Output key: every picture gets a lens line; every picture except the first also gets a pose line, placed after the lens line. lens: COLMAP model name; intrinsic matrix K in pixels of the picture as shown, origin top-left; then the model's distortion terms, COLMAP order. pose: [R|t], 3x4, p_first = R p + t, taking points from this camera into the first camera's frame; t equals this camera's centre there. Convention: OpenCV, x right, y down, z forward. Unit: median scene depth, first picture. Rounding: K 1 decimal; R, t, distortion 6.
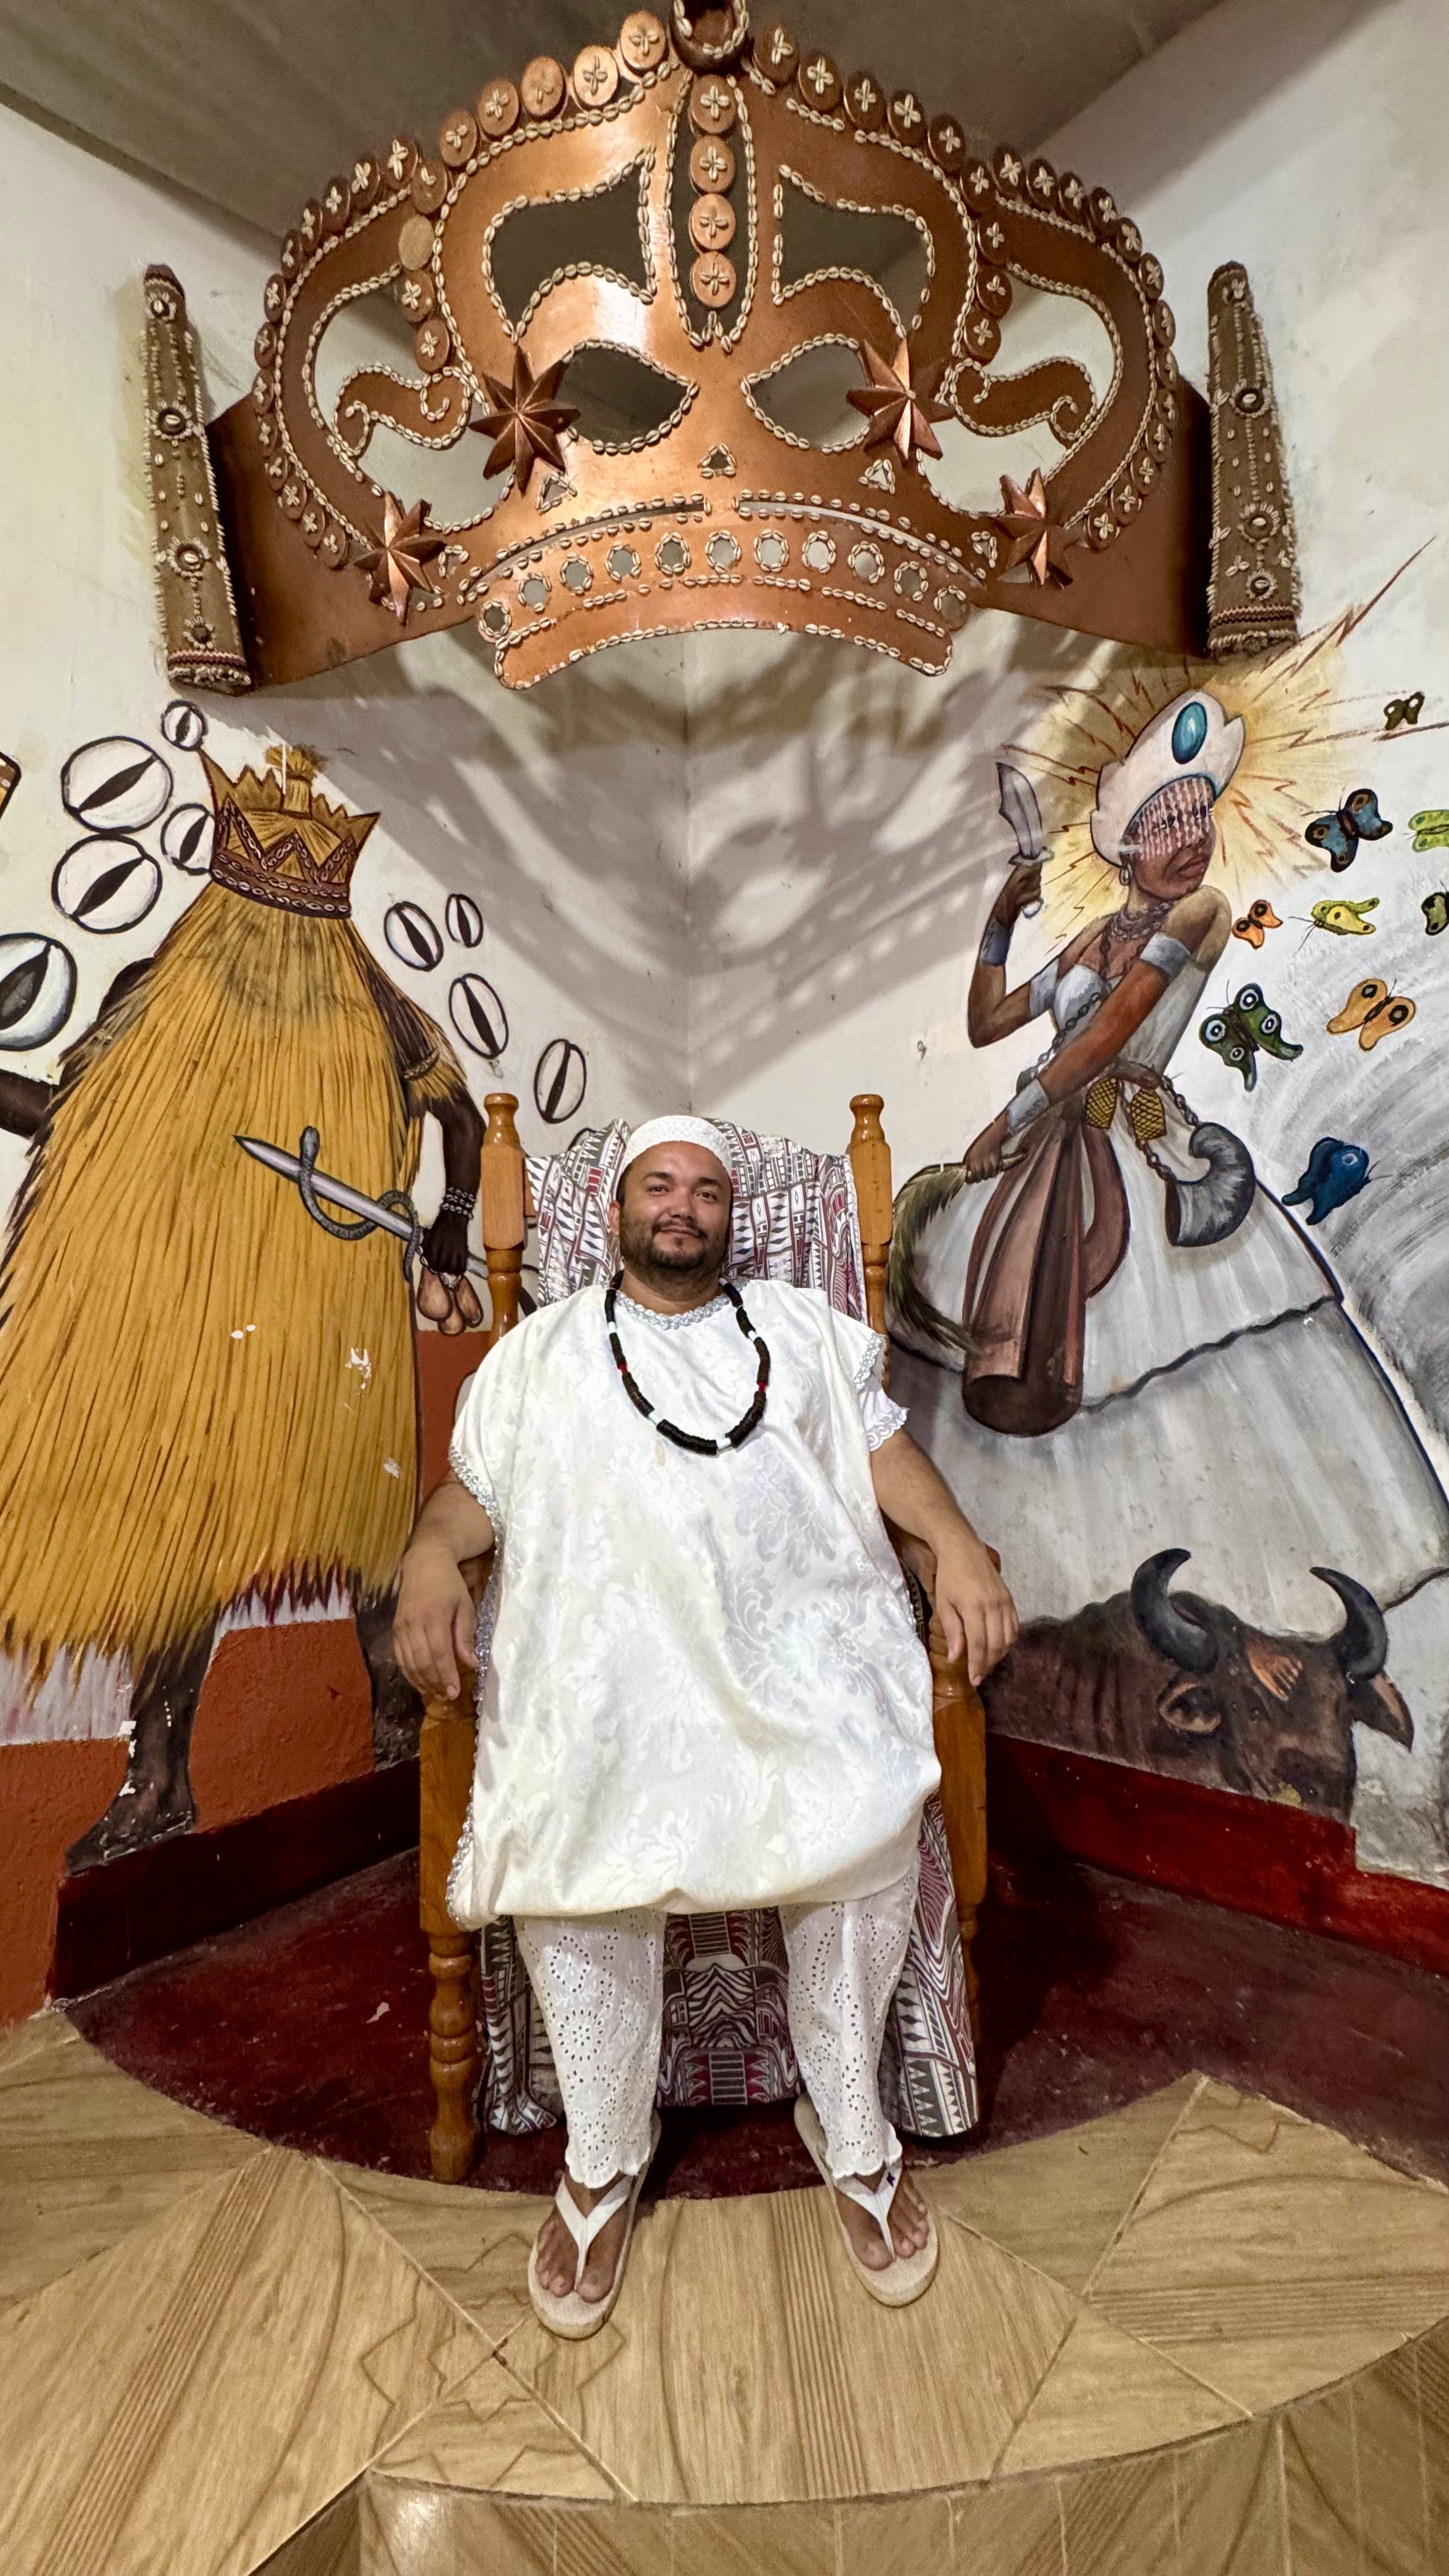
lens RADIAL K [[1028.0, 0, 729.5], [0, 1028.0, 1283.8], [0, 0, 1]] dist [-0.001746, 0.000343]
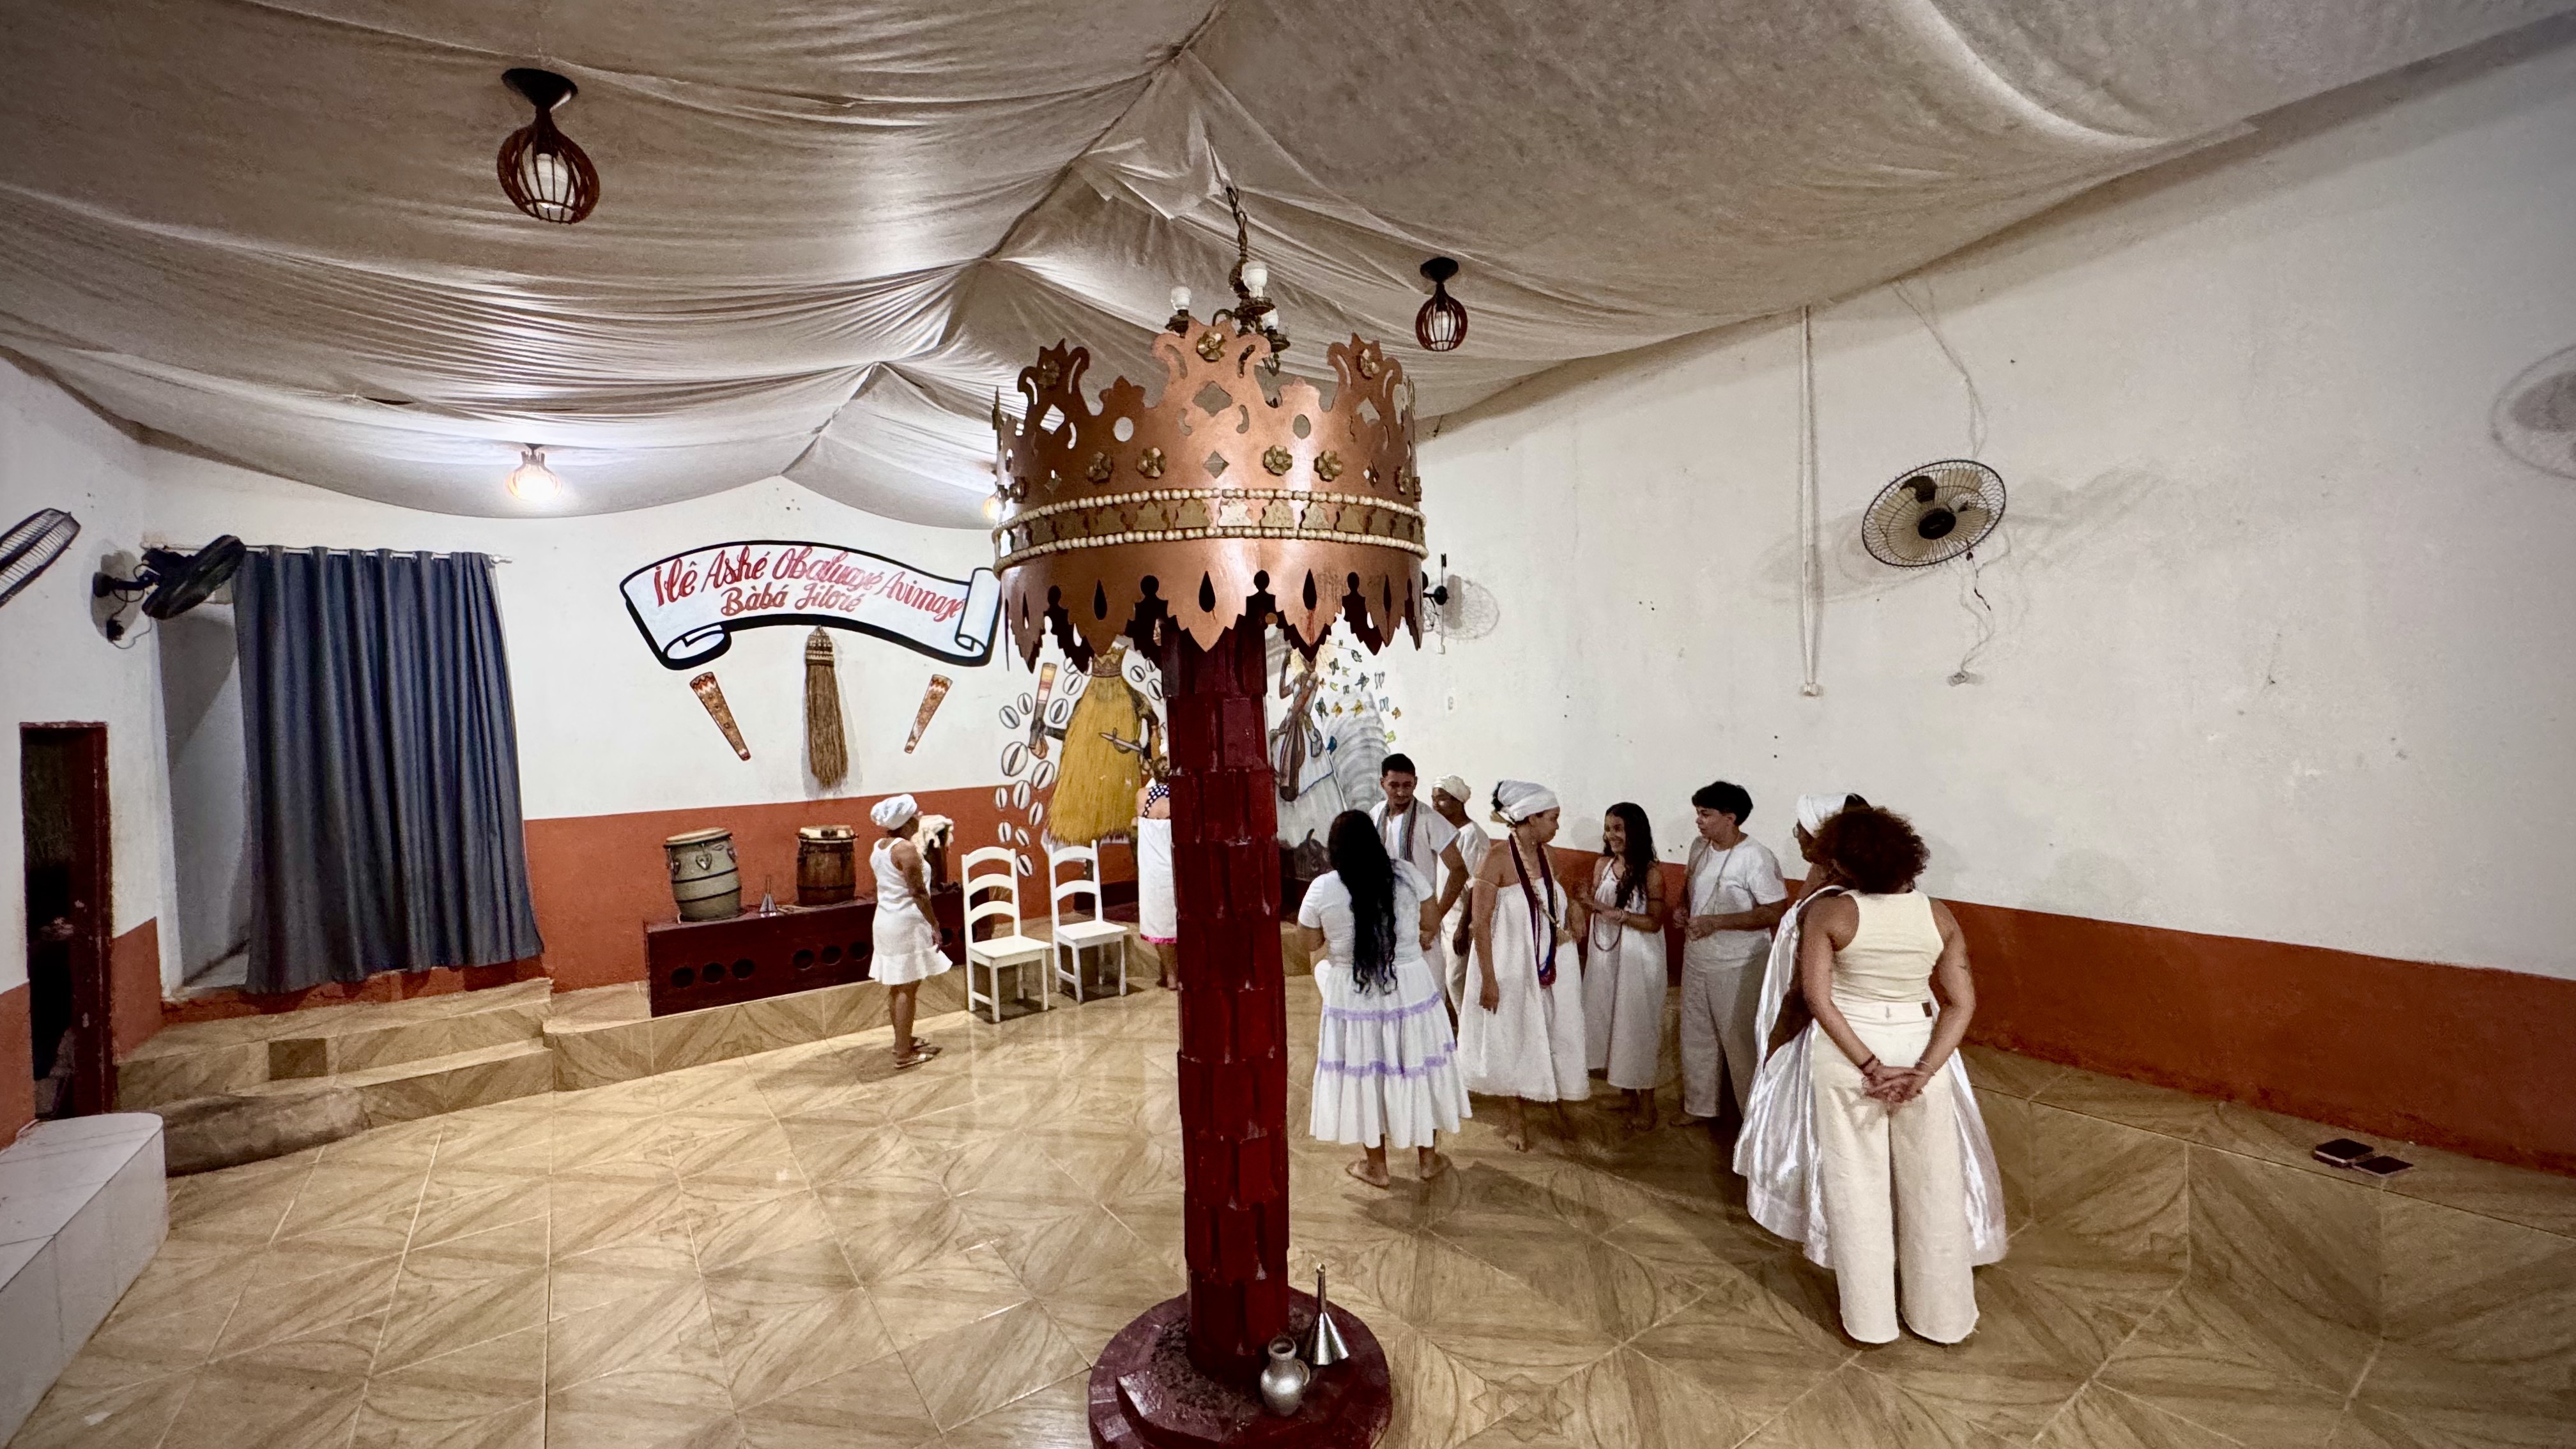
lens RADIAL K [[1025.4, 0, 1289.8], [0, 1025.4, 731.4], [0, 0, 1]] dist [-0.002168, 0.000086]
pose [[0.977141, -0.005962, -0.212507, 1.258616], [0.024450, 0.996125, 0.084477, -0.504546], [0.211180, -0.087742, 0.973501, -3.123529]]
